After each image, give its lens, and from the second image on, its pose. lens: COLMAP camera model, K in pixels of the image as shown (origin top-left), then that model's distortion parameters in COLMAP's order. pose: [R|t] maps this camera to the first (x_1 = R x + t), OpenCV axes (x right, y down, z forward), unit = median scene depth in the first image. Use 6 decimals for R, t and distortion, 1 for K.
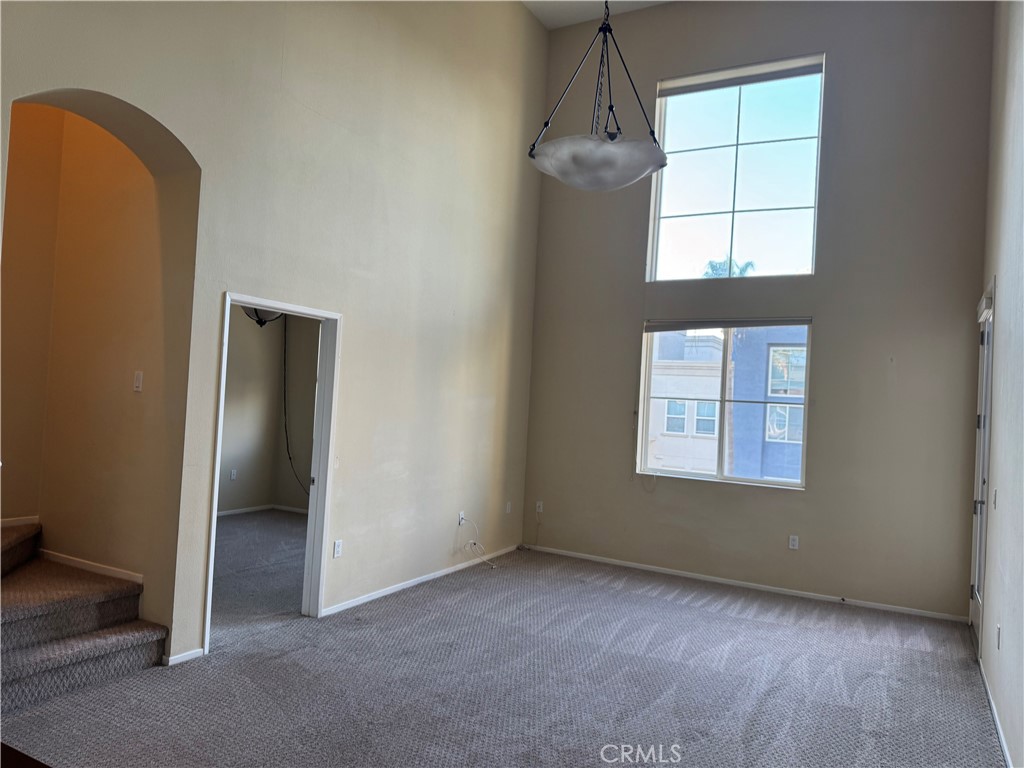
lens RADIAL K [[719.2, 0, 512.7], [0, 719.2, 387.7], [0, 0, 1]] dist [0.078840, -0.093798]
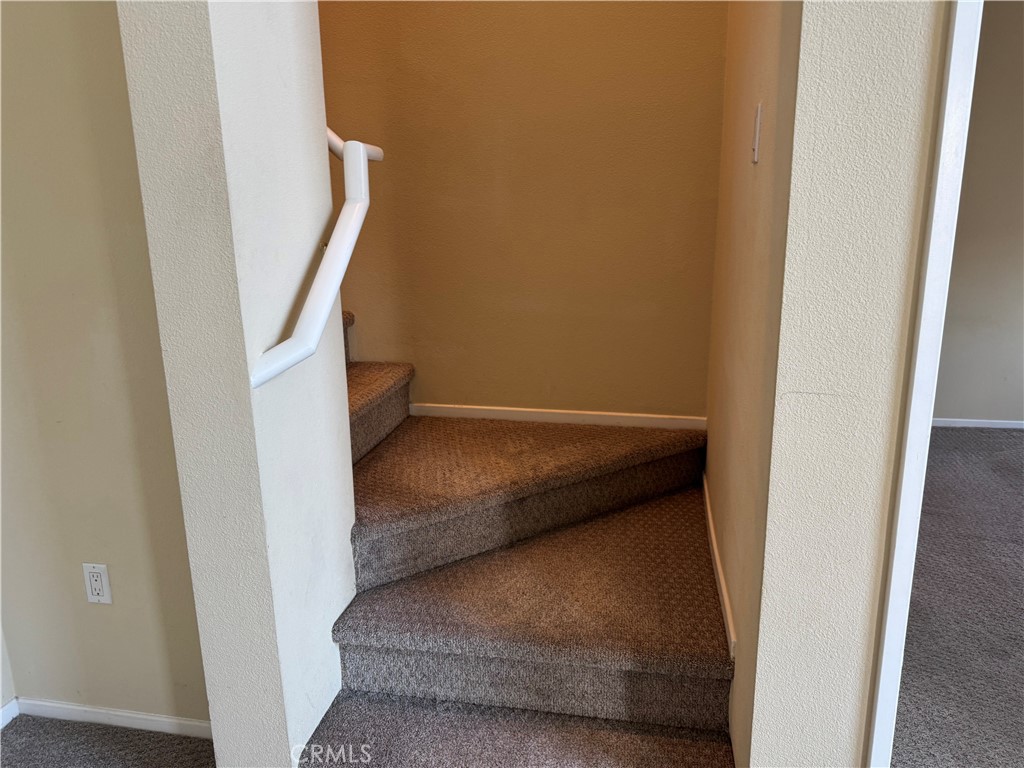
lens RADIAL K [[716.4, 0, 512.0], [0, 716.4, 384.0], [0, 0, 1]] dist [0.177872, -0.354210]
pose [[0.306387, 0.162270, -0.937974, -0.172135], [0.052326, 0.981002, 0.186806, 0.034914], [0.950468, -0.106315, 0.292075, 0.694212]]
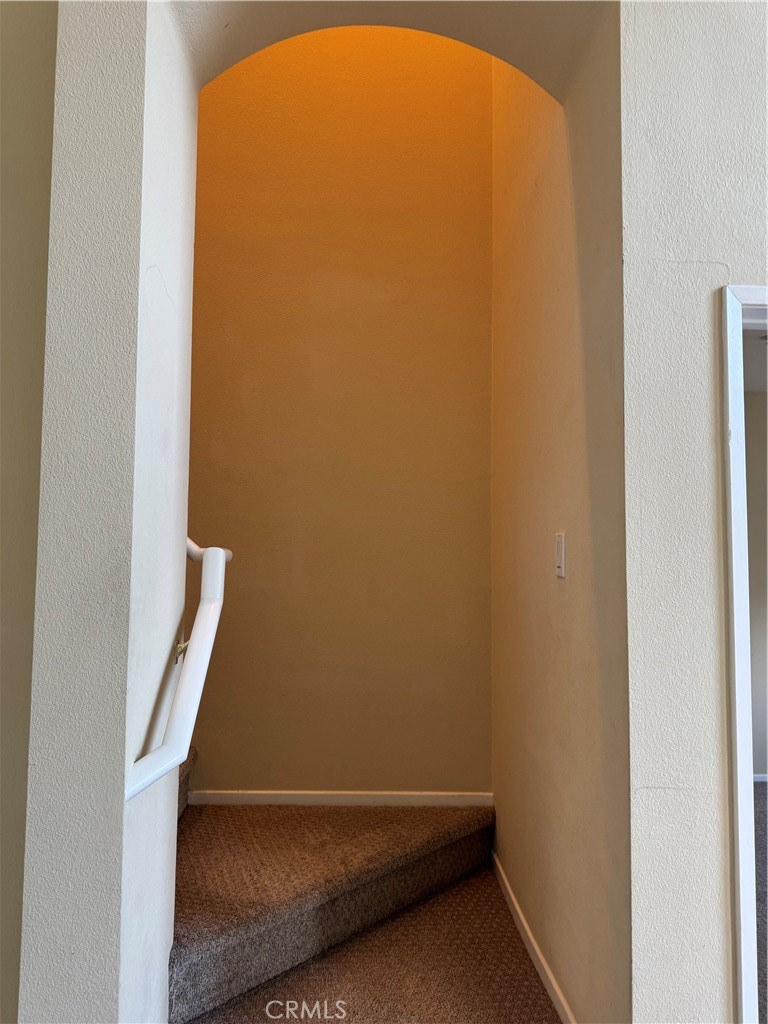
lens RADIAL K [[737.6, 0, 384.0], [0, 737.6, 512.0], [0, 0, 1]] dist [0.002053, -0.004581]
pose [[0.514634, -0.105085, -0.850946, -0.169776], [0.037661, 0.994274, -0.100008, 0.005838], [0.856582, 0.019420, 0.515645, 0.616304]]
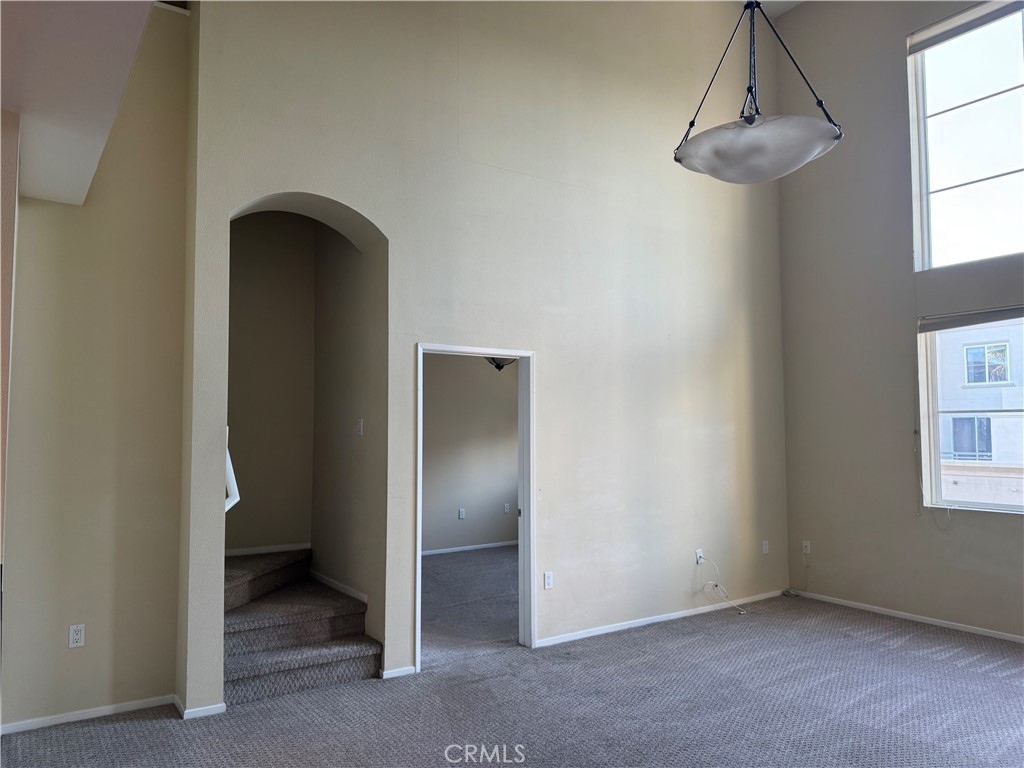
lens RADIAL K [[725.9, 0, 495.5], [0, 725.9, 387.7], [0, 0, 1]] dist [0.067779, -0.069890]
pose [[0.885445, -0.084890, -0.456925, 0.199866], [0.060314, 0.995851, -0.068136, 0.019024], [0.460814, 0.032772, 0.886892, 0.056089]]
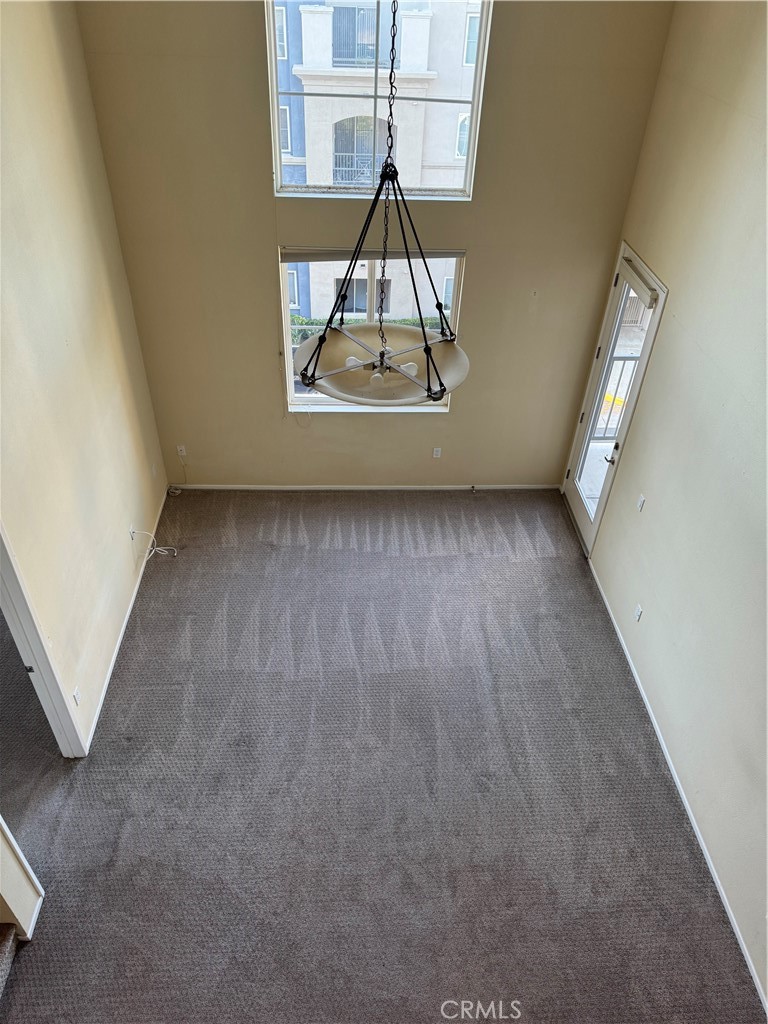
lens RADIAL K [[716.4, 0, 369.8], [0, 716.4, 500.1], [0, 0, 1]] dist [0.177872, -0.354210]
pose [[0.855696, -0.348289, 0.382726, -0.211700], [0.006178, 0.746420, 0.665447, -0.637343], [-0.517442, -0.567056, 0.640860, 0.388608]]
